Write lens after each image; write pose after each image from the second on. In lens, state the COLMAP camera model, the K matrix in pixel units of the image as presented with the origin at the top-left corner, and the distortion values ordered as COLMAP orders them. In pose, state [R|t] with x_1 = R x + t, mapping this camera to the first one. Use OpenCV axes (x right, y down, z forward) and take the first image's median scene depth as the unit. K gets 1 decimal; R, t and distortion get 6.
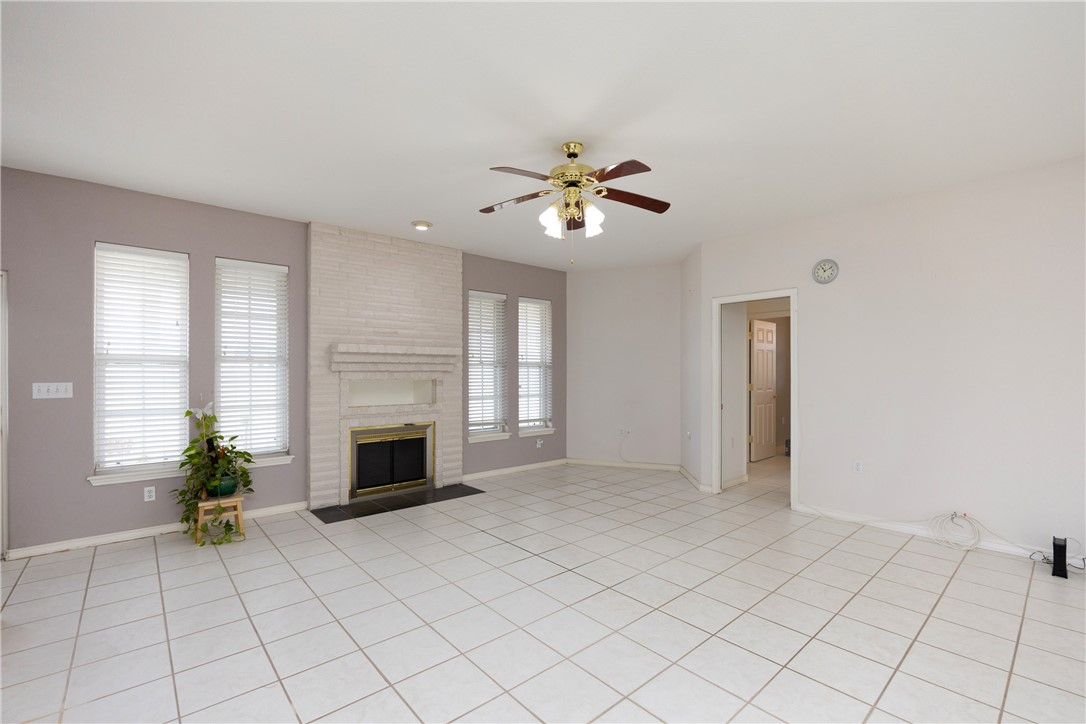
lens RADIAL K [[468.6, 0, 542.4], [0, 468.6, 373.4], [0, 0, 1]] dist [-0.015593, -0.000017]
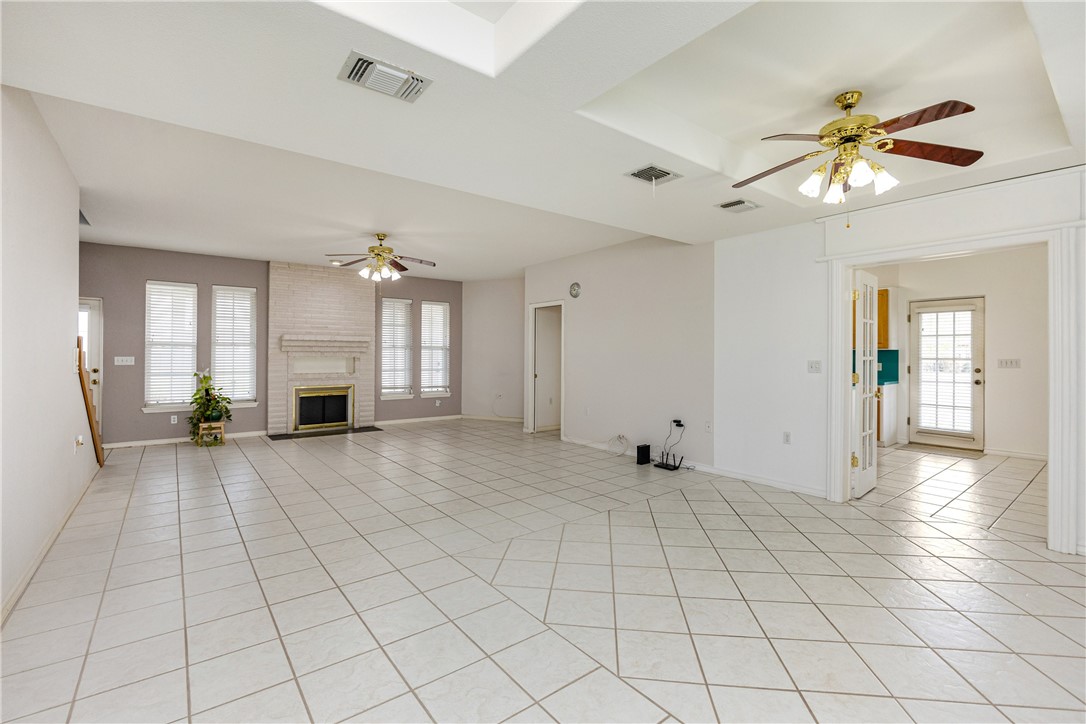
lens RADIAL K [[474.4, 0, 542.7], [0, 474.4, 352.8], [0, 0, 1]] dist [-0.018554, -0.000127]
pose [[0.998447, 0.004165, -0.055560, 0.527694], [-0.004570, 0.999964, -0.007157, 0.007385], [0.055528, 0.007400, 0.998430, -0.572755]]
